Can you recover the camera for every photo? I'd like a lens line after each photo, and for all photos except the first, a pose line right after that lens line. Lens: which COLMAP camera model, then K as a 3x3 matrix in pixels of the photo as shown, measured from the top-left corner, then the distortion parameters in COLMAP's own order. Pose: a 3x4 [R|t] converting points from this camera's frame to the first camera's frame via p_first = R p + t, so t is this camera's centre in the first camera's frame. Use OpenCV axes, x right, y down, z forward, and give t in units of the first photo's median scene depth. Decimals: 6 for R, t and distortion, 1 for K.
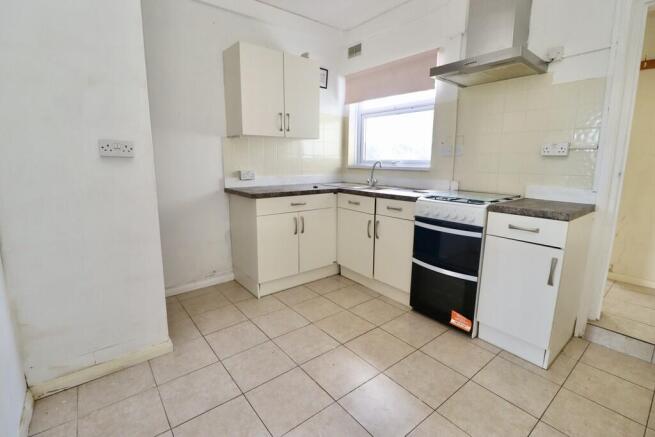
lens RADIAL K [[306.8, 0, 327.5], [0, 306.8, 218.5], [0, 0, 1]] dist [0.000585, -0.013438]
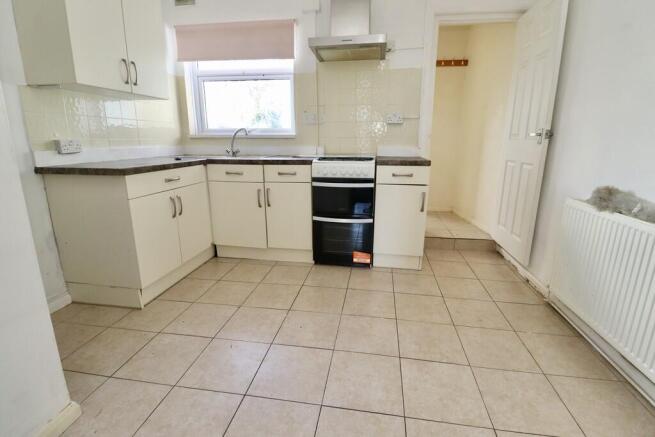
lens RADIAL K [[306.8, 0, 327.5], [0, 306.8, 218.5], [0, 0, 1]] dist [0.000585, -0.013438]
pose [[0.731704, -0.173714, 0.659115, -0.350845], [0.131074, 0.984792, 0.114039, 0.015146], [-0.668901, 0.002950, 0.743346, 0.130337]]
